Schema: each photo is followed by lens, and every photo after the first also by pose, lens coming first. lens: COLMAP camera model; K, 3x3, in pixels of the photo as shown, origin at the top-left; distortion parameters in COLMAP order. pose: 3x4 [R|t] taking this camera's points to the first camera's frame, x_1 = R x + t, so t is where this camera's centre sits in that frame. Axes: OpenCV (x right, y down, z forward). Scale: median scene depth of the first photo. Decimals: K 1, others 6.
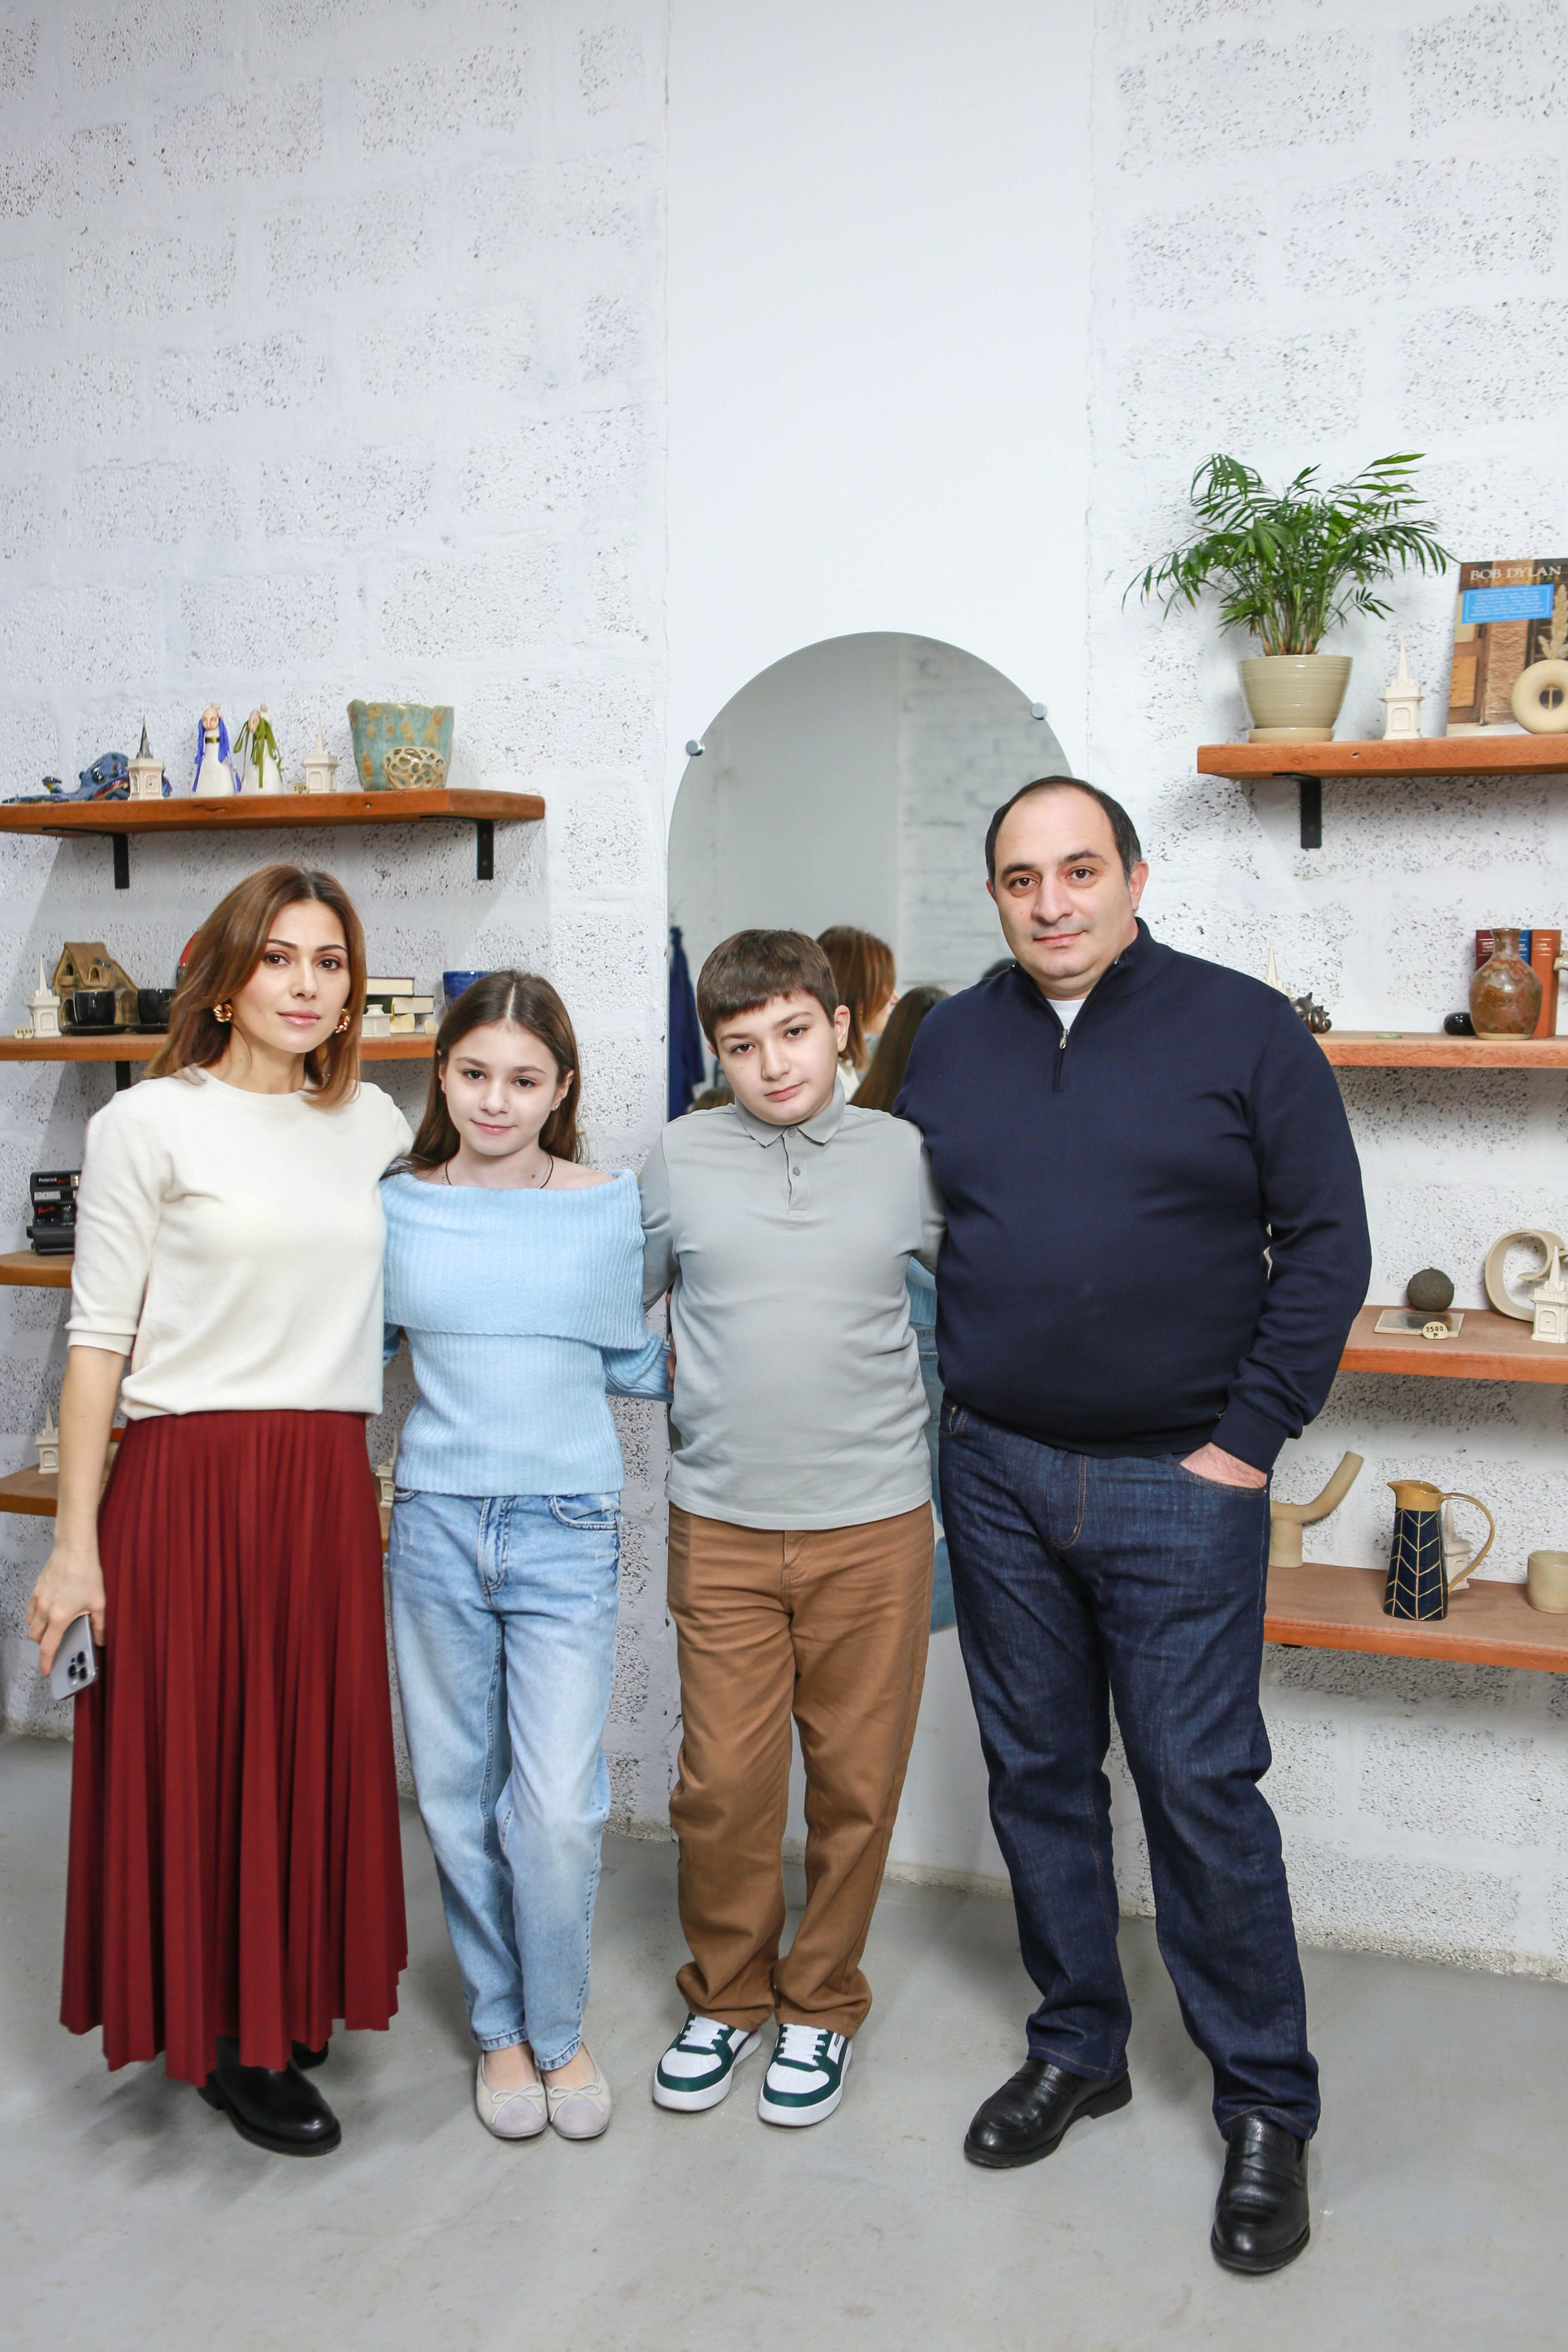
lens RADIAL K [[2145.1, 0, 764.2], [0, 2145.1, 1167.0], [0, 0, 1]] dist [-0.083854, 0.126334]
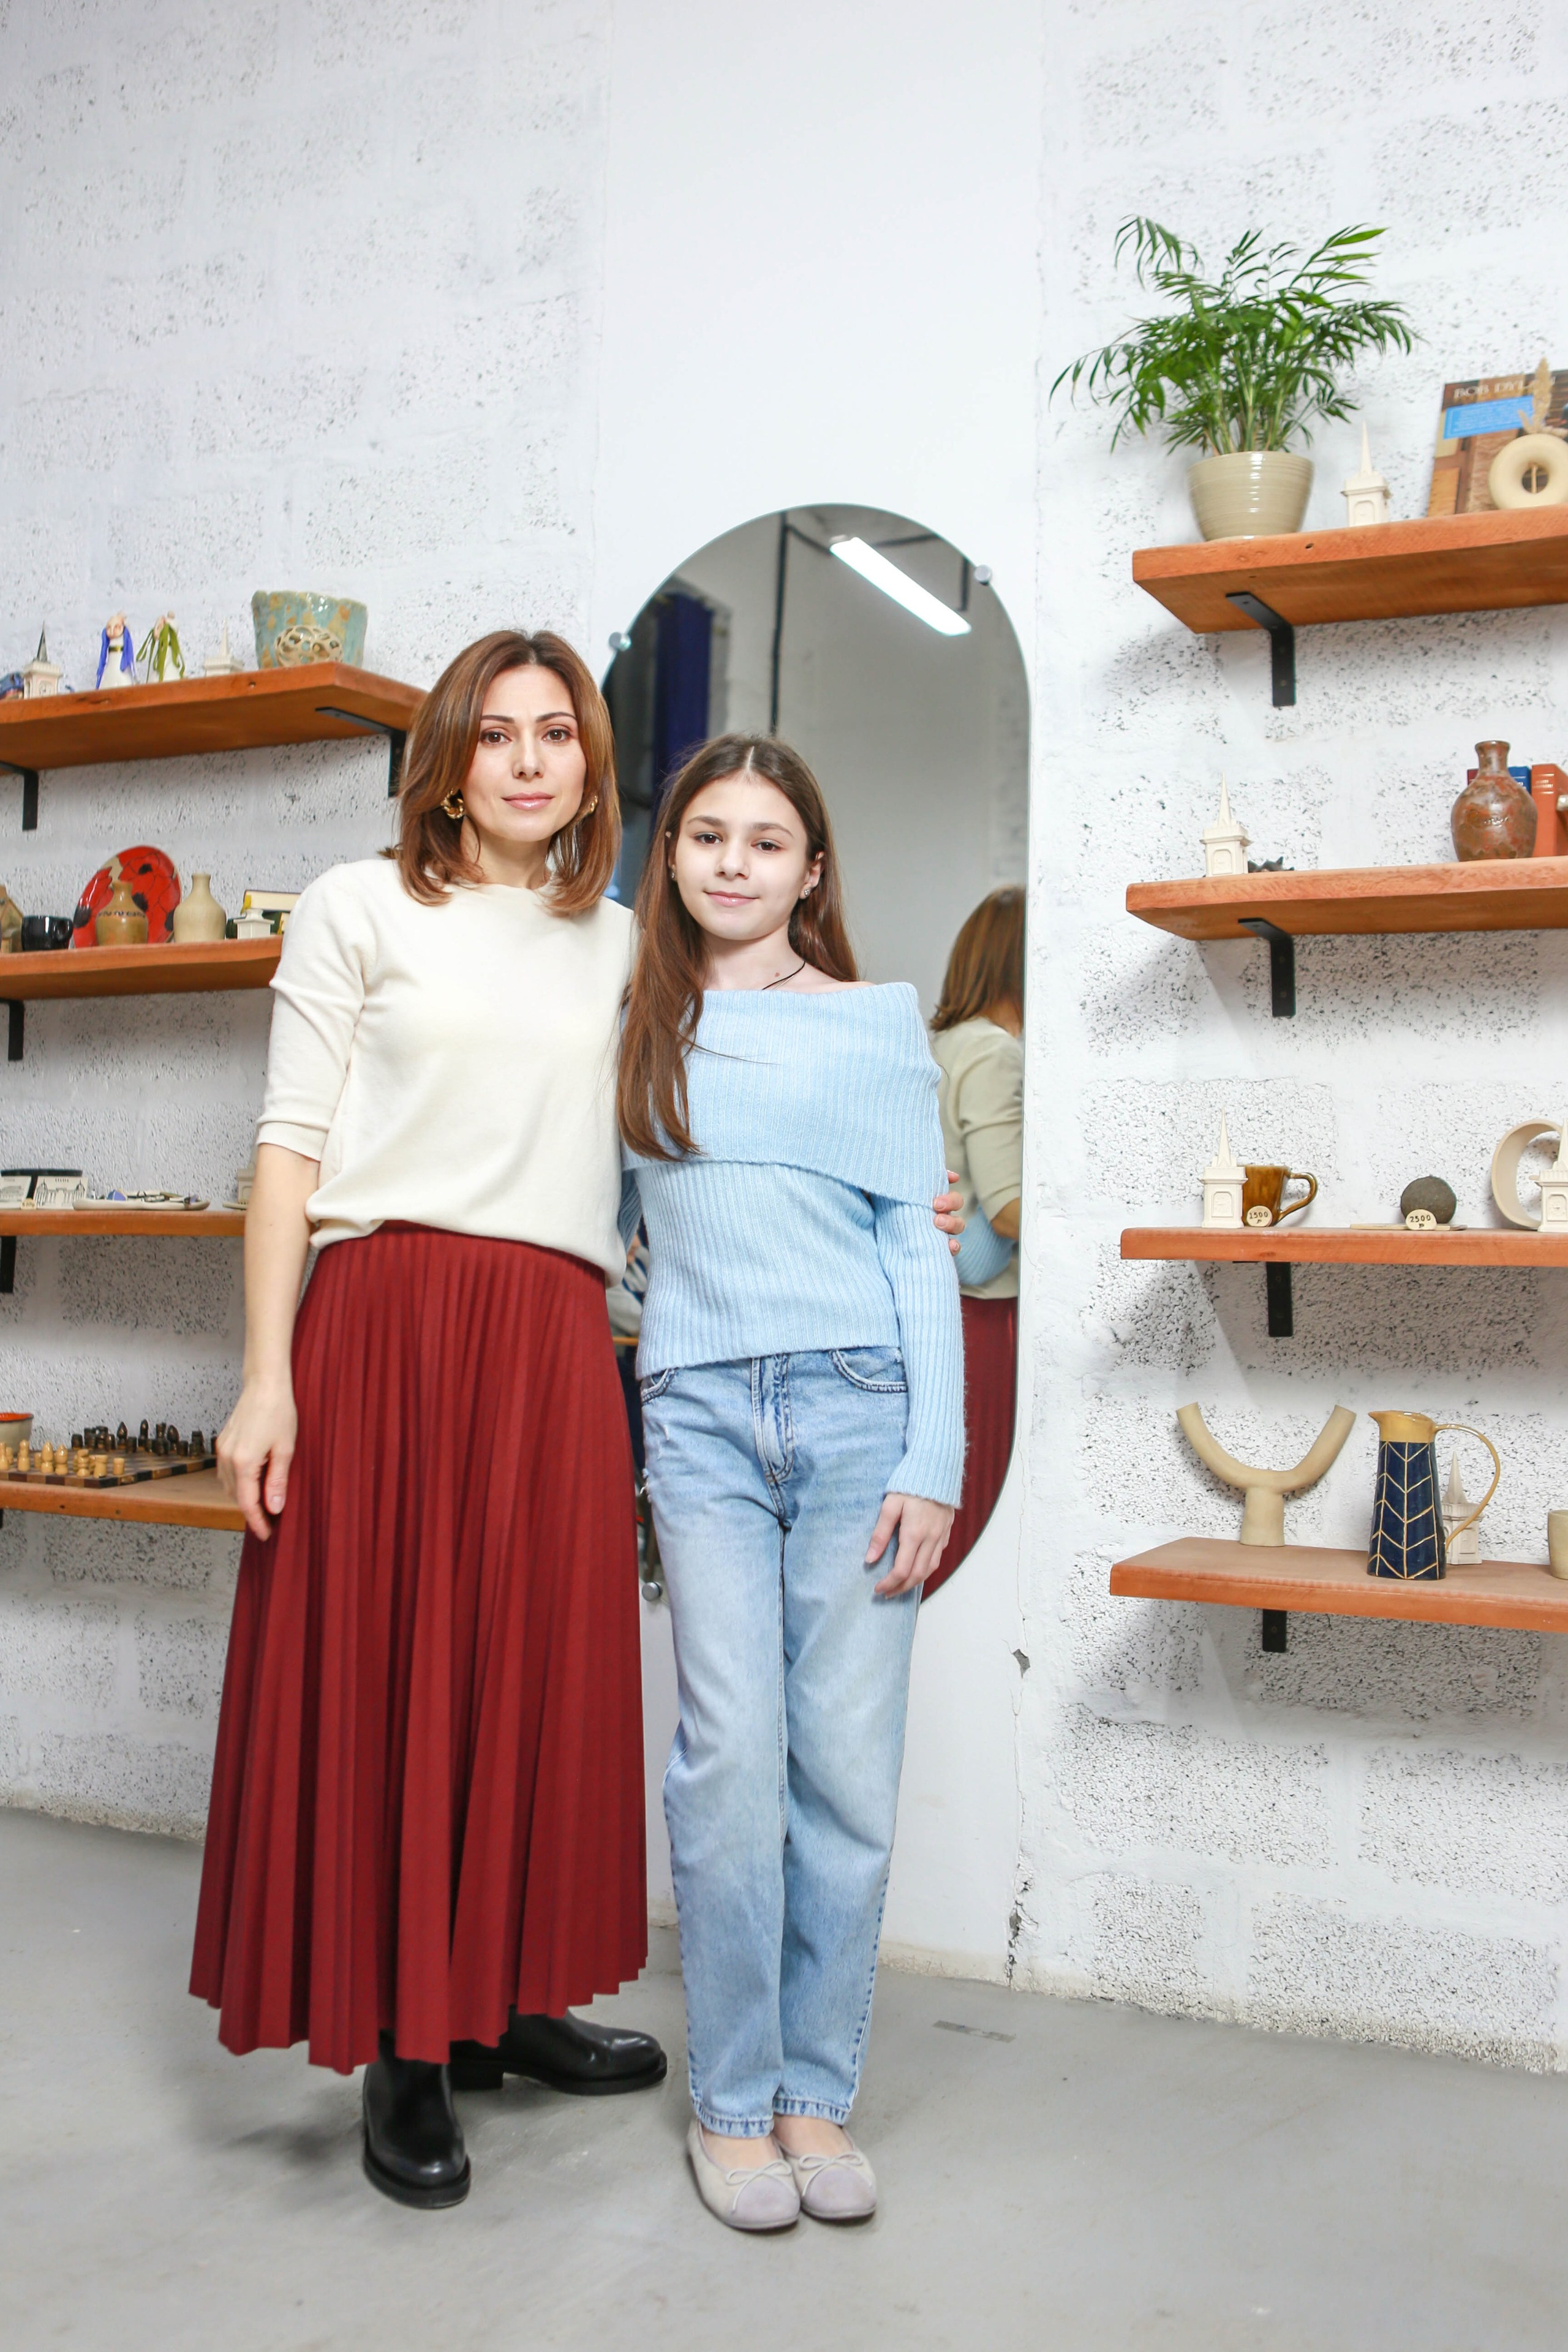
lens RADIAL K [[2172.5, 0, 781.9], [0, 2172.5, 1099.5], [0, 0, 1]] dist [-0.087357, 0.120625]
pose [[0.997994, 0.018487, -0.060557, 0.095513], [-0.027680, 0.987576, -0.154684, 0.136236], [0.056945, 0.156050, 0.986106, 0.123590]]
